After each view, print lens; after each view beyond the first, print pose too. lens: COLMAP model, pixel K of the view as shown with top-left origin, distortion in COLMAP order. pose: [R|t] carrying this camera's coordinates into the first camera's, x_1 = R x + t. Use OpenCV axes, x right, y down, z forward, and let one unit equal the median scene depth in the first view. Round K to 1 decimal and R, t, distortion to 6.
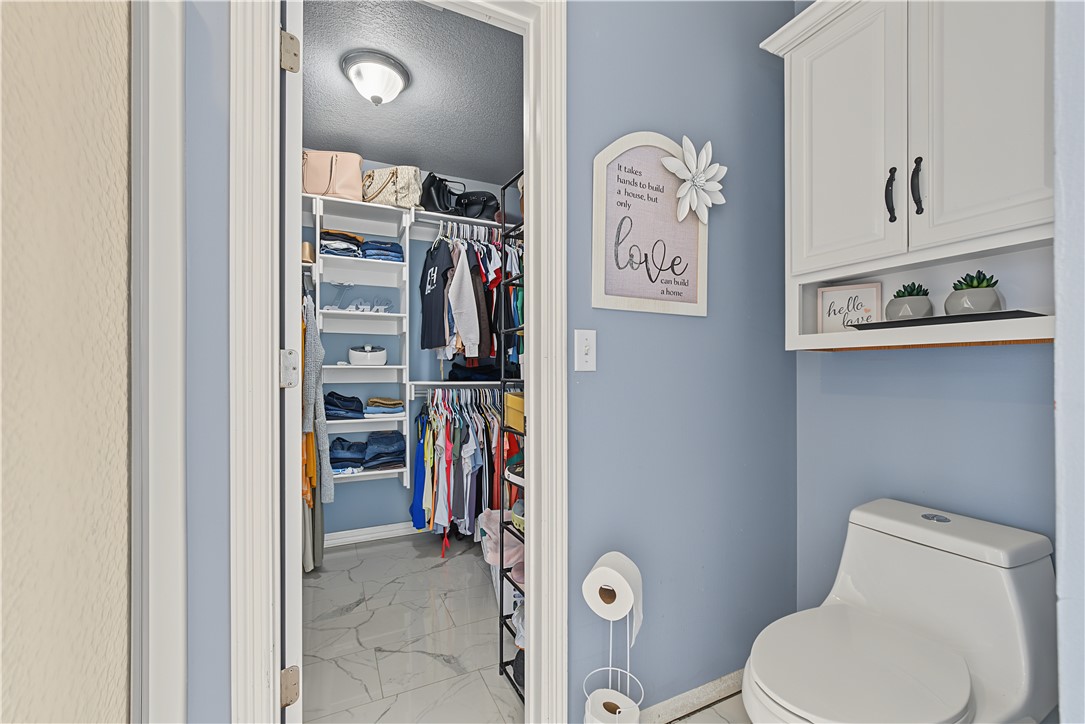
lens RADIAL K [[448.6, 0, 538.9], [0, 448.6, 369.0], [0, 0, 1]] dist [-0.010870, 0.004938]
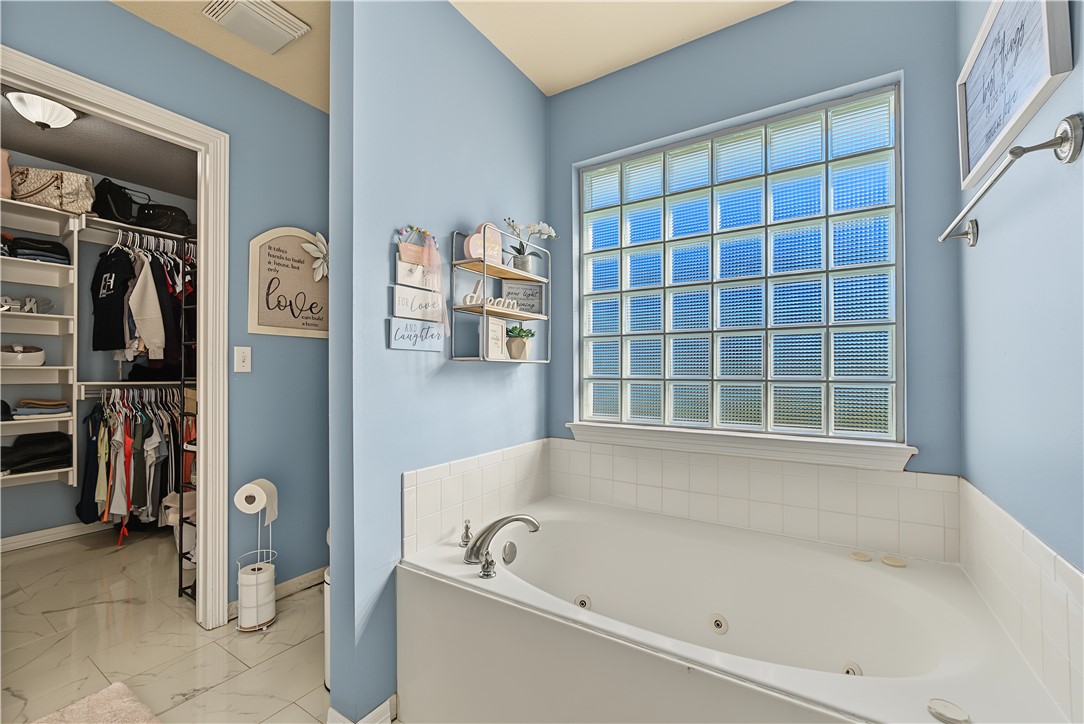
lens RADIAL K [[448.2, 0, 538.4], [0, 448.2, 369.0], [0, 0, 1]] dist [-0.010870, 0.004938]
pose [[0.852179, 0.004485, 0.523232, 0.078547], [-0.003294, 0.999989, -0.003206, -0.002152], [-0.523241, 0.001008, 0.852184, -0.432469]]
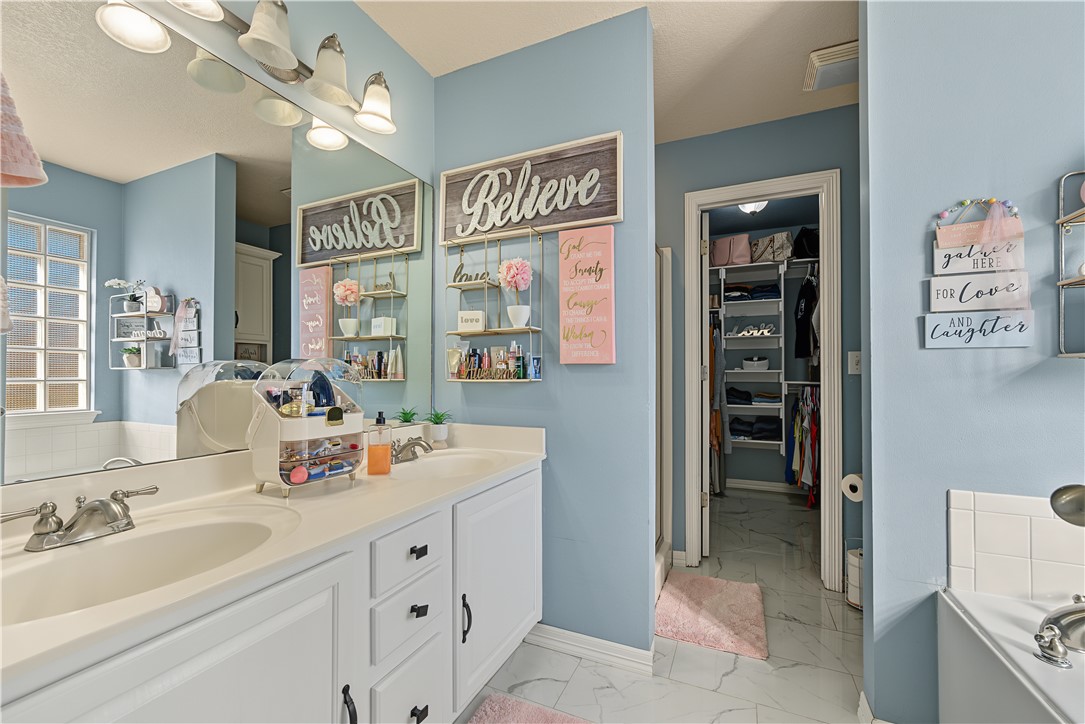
lens RADIAL K [[442.1, 0, 543.9], [0, 442.1, 371.5], [0, 0, 1]] dist [-0.001481, -0.000035]
pose [[0.645592, -0.001721, -0.763680, 0.300602], [0.001006, 0.999999, -0.001403, -0.002215], [0.763682, 0.000137, 0.645593, -0.511155]]
